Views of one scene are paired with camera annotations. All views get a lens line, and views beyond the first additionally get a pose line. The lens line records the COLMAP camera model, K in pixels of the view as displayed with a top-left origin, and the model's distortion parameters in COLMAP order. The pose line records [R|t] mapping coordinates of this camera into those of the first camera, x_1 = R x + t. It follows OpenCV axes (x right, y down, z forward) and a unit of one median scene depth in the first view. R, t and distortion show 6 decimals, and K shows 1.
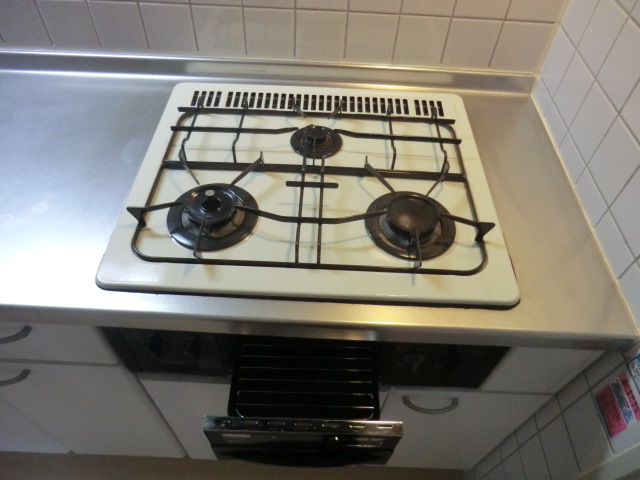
lens RADIAL K [[459.5, 0, 329.9], [0, 459.5, 253.4], [0, 0, 1]] dist [-0.067001, 0.064697]
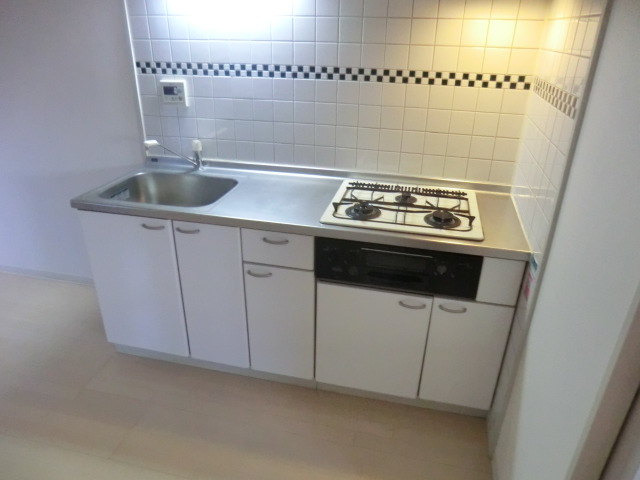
lens RADIAL K [[459.5, 0, 318.4], [0, 459.5, 236.6], [0, 0, 1]] dist [-0.067001, 0.064697]
pose [[0.975822, 0.070149, -0.207006, 0.036199], [-0.154672, 0.890806, -0.427249, 1.044993], [0.154431, 0.448937, 0.880118, -1.088786]]
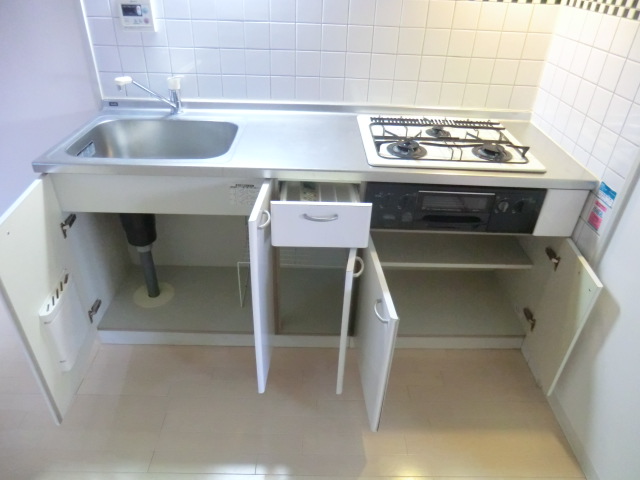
lens RADIAL K [[459.5, 0, 322.2], [0, 459.5, 244.9], [0, 0, 1]] dist [-0.067001, 0.064697]
pose [[0.999530, -0.017345, 0.025292, -0.662182], [0.024252, 0.951821, -0.305694, 0.938963], [-0.018771, 0.306164, 0.951794, -0.899128]]
